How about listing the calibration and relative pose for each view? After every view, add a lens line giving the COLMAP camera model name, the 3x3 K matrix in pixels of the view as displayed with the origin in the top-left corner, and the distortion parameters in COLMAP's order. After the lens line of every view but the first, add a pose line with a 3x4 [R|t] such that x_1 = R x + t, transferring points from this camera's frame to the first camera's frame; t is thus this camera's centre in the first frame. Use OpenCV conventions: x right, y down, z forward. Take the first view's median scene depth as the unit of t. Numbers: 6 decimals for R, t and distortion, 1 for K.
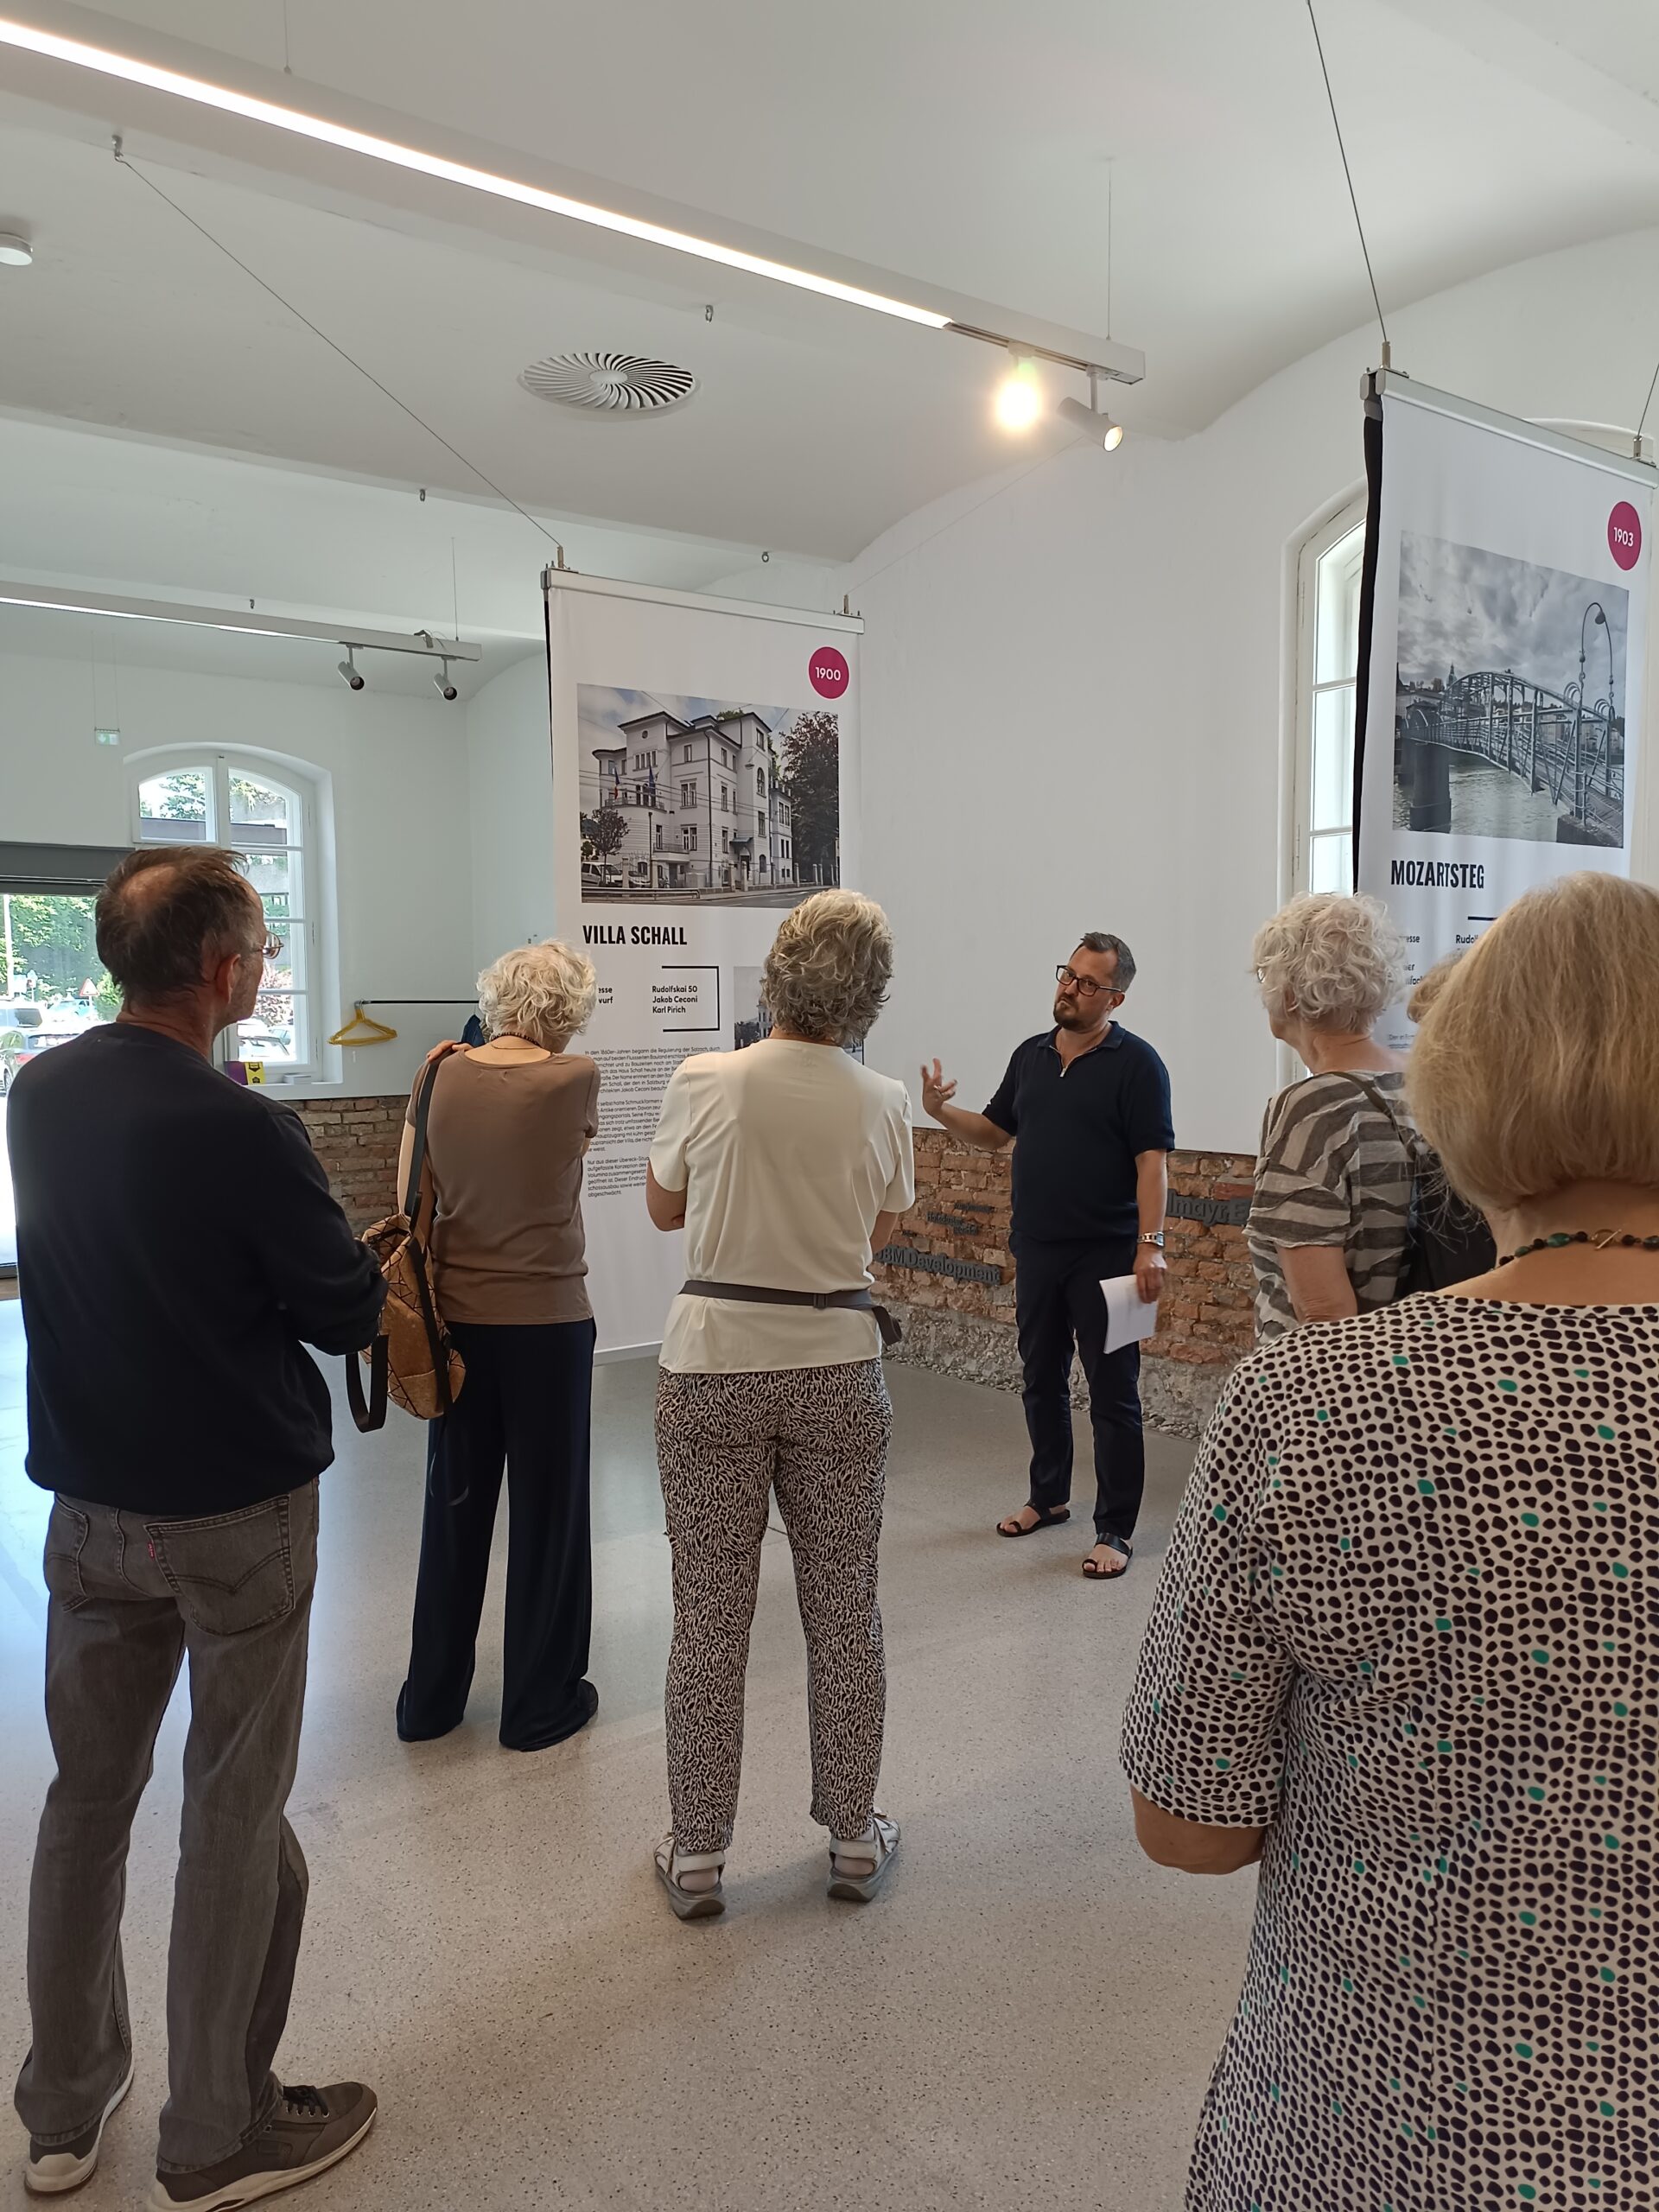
lens RADIAL K [[1611.5, 0, 827.0], [0, 1611.5, 1108.1], [0, 0, 1]] dist [0.020233, -0.003381]
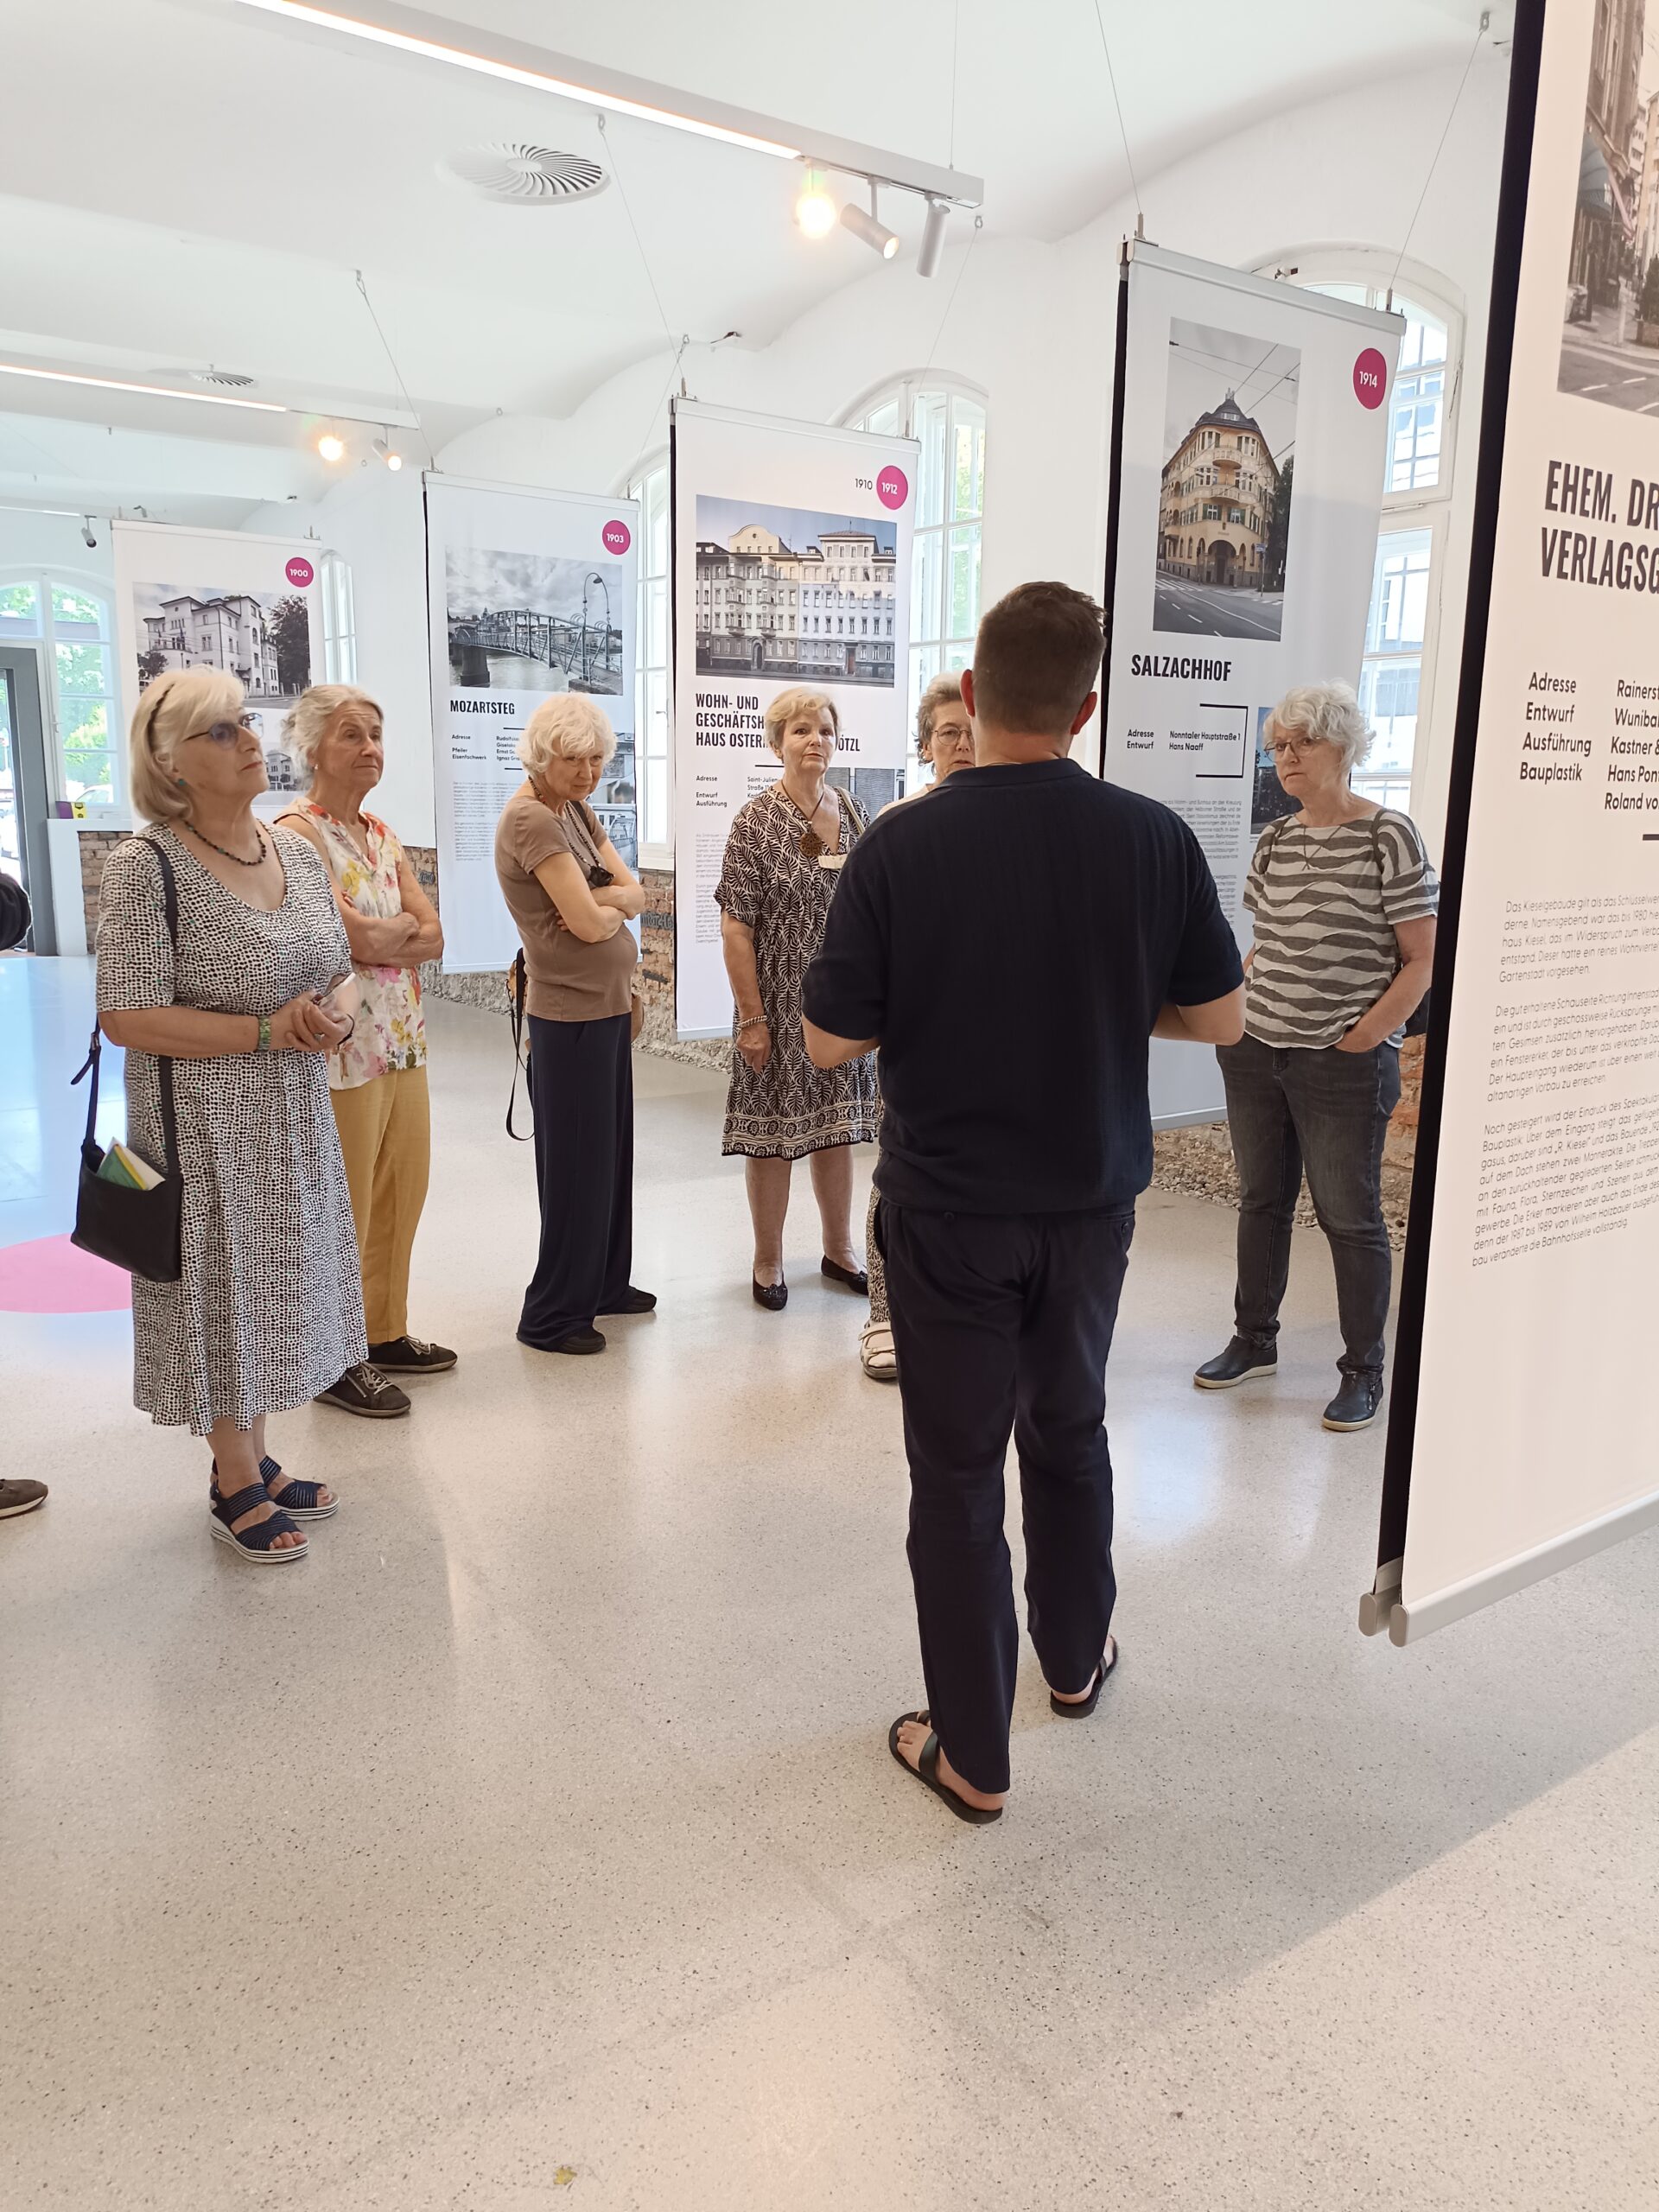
lens RADIAL K [[1611.5, 0, 833.2], [0, 1611.5, 1101.9], [0, 0, 1]] dist [0.020233, -0.003381]
pose [[0.999430, 0.027699, 0.019309, 0.742047], [-0.029911, 0.991615, 0.125716, 0.083744], [-0.015665, -0.126221, 0.991878, -1.094623]]
